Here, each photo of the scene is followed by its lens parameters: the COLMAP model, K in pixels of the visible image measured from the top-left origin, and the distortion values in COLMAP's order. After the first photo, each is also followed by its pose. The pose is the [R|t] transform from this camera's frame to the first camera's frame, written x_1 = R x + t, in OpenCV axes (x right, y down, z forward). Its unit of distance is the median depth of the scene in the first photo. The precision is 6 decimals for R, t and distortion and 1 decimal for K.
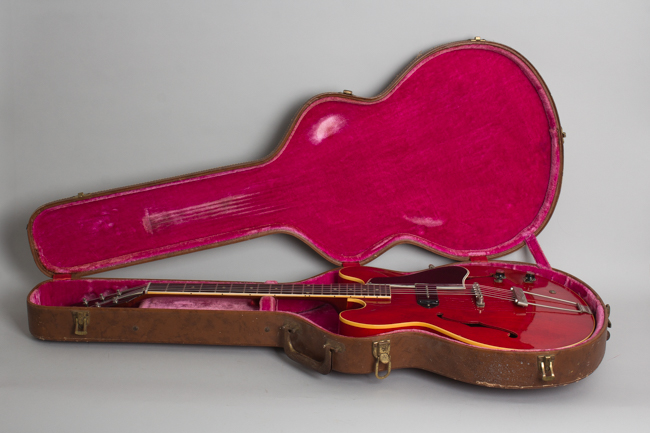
lens RADIAL K [[1106.3, 0, 325.0], [0, 1106.3, 216.5], [0, 0, 1]] dist [-0.010470, 0.096705]
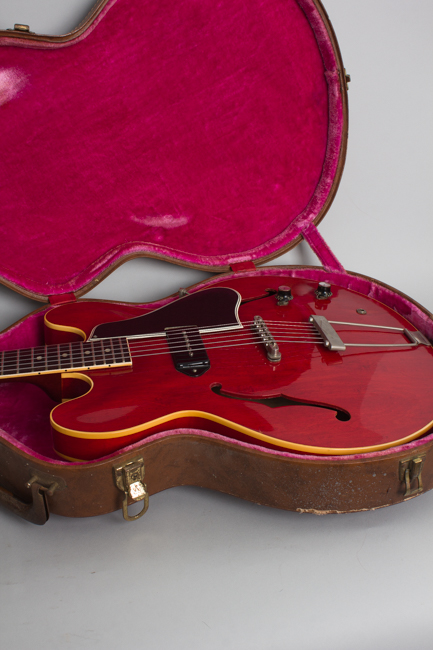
lens RADIAL K [[796.2, 0, 216.5], [0, 796.2, 325.0], [0, 0, 1]] dist [-0.046724, 0.018210]
pose [[0.975018, -0.123973, 0.184310, 0.023867], [0.086371, 0.976060, 0.199618, -0.028883], [-0.204645, -0.178713, 0.962384, 0.509483]]
